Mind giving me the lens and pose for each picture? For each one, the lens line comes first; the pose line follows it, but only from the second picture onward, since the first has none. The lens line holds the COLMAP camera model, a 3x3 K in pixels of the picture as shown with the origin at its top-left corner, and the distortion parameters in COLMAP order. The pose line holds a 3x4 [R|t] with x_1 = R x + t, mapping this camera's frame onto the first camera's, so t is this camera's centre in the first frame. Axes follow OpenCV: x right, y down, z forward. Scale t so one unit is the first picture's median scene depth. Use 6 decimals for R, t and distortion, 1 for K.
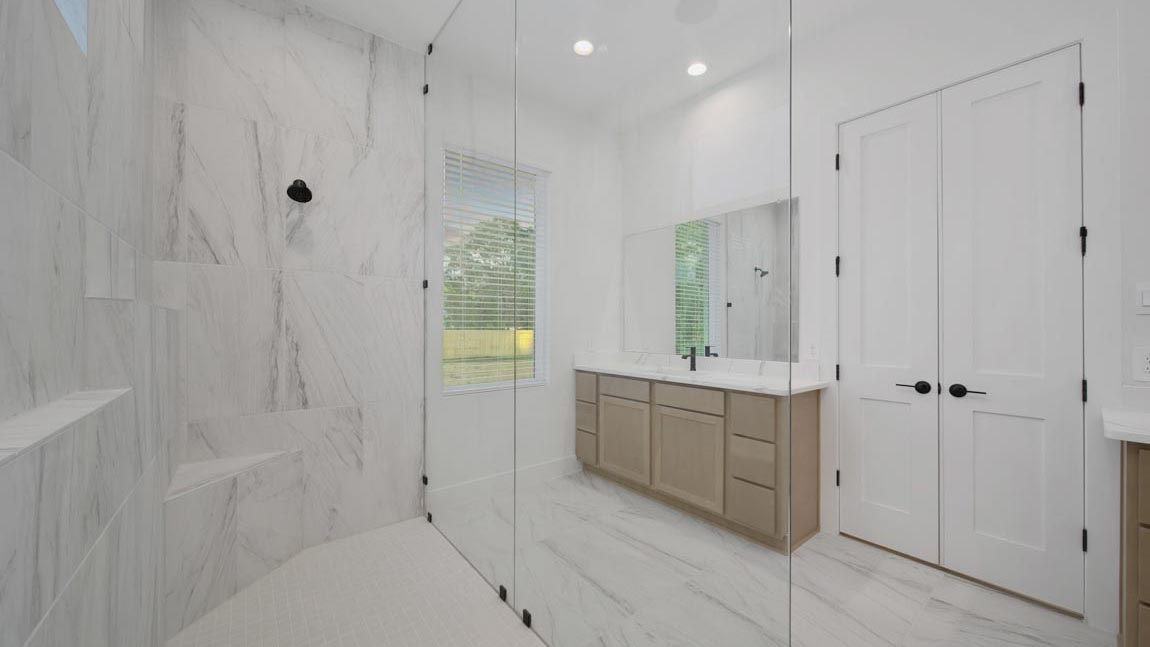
lens RADIAL K [[419.9, 0, 571.8], [0, 419.9, 316.6], [0, 0, 1]] dist [0.001263, -0.000270]
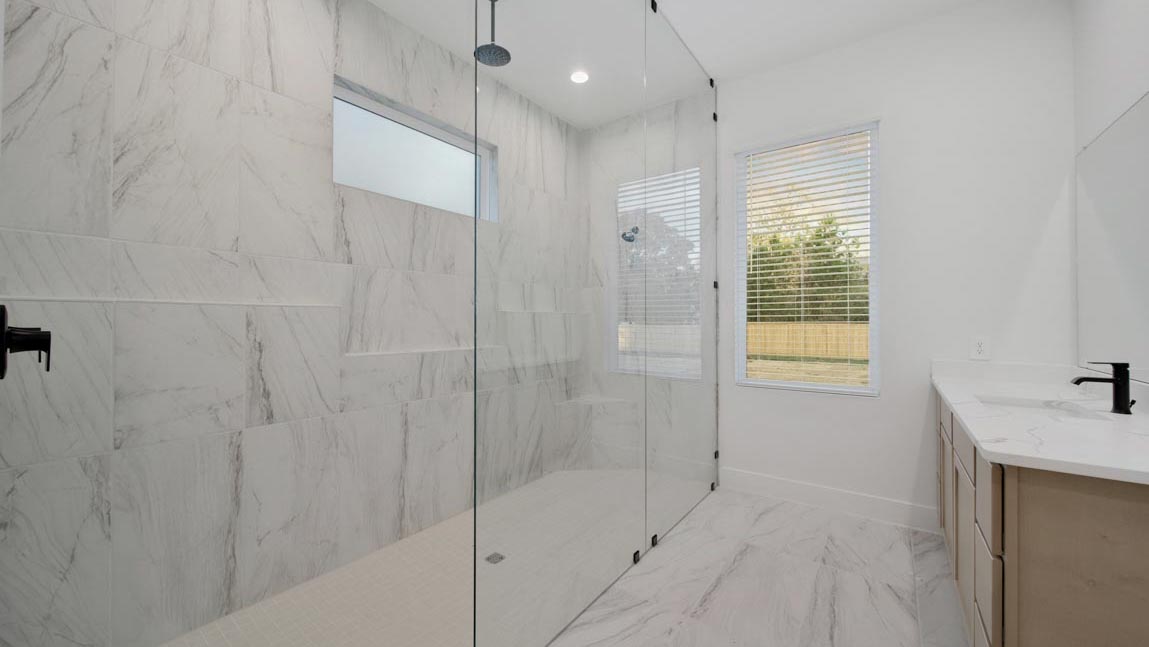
lens RADIAL K [[419.5, 0, 572.4], [0, 419.5, 317.3], [0, 0, 1]] dist [0.001263, -0.000270]
pose [[0.252402, -0.016709, -0.967478, 0.666463], [0.020378, 0.999721, -0.011950, 0.017577], [0.967408, -0.016699, 0.252672, 0.330140]]
